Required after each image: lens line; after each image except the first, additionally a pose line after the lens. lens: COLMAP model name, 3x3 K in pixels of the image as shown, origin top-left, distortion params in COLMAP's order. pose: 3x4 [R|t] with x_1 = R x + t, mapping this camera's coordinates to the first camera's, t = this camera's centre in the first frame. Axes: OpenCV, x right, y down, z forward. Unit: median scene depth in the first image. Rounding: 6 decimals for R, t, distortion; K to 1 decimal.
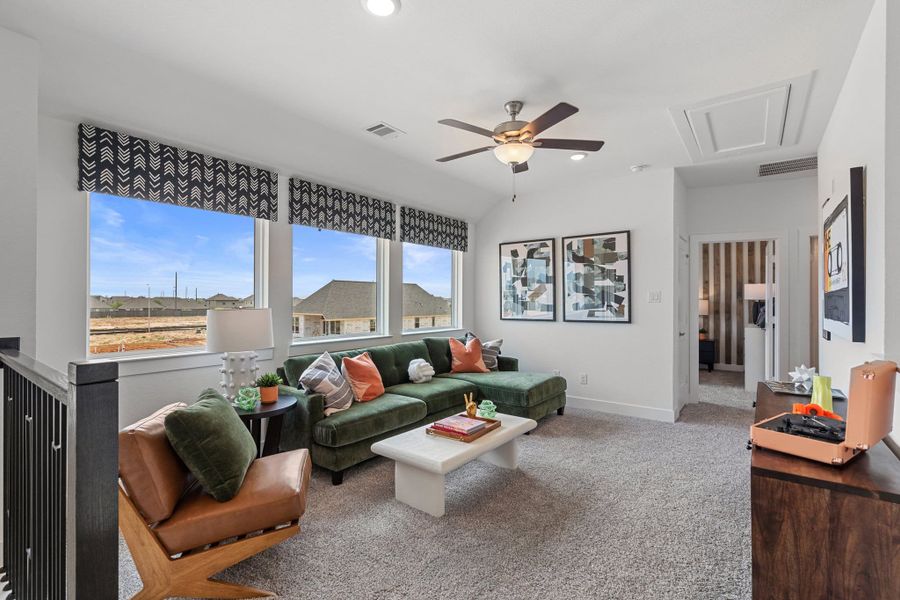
lens RADIAL K [[412.3, 0, 449.8], [0, 412.3, 299.7], [0, 0, 1]] dist [-0.004957, 0.001838]
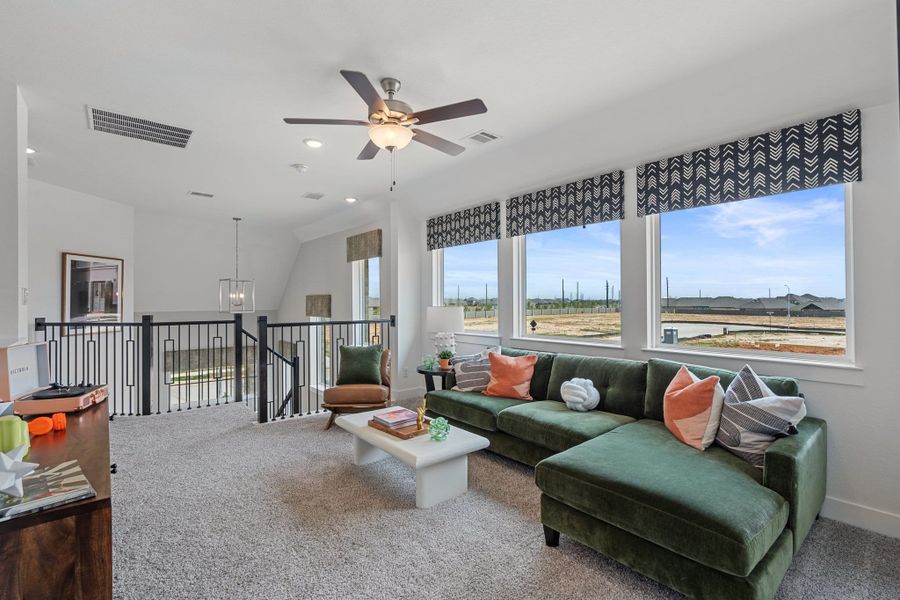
lens RADIAL K [[412.3, 0, 448.9], [0, 412.3, 299.8], [0, 0, 1]] dist [-0.004957, 0.001838]
pose [[-0.219118, -0.000253, -0.975698, 0.609000], [0.005666, 0.999983, -0.001532, -0.000566], [0.975682, -0.005864, -0.219113, 0.800004]]
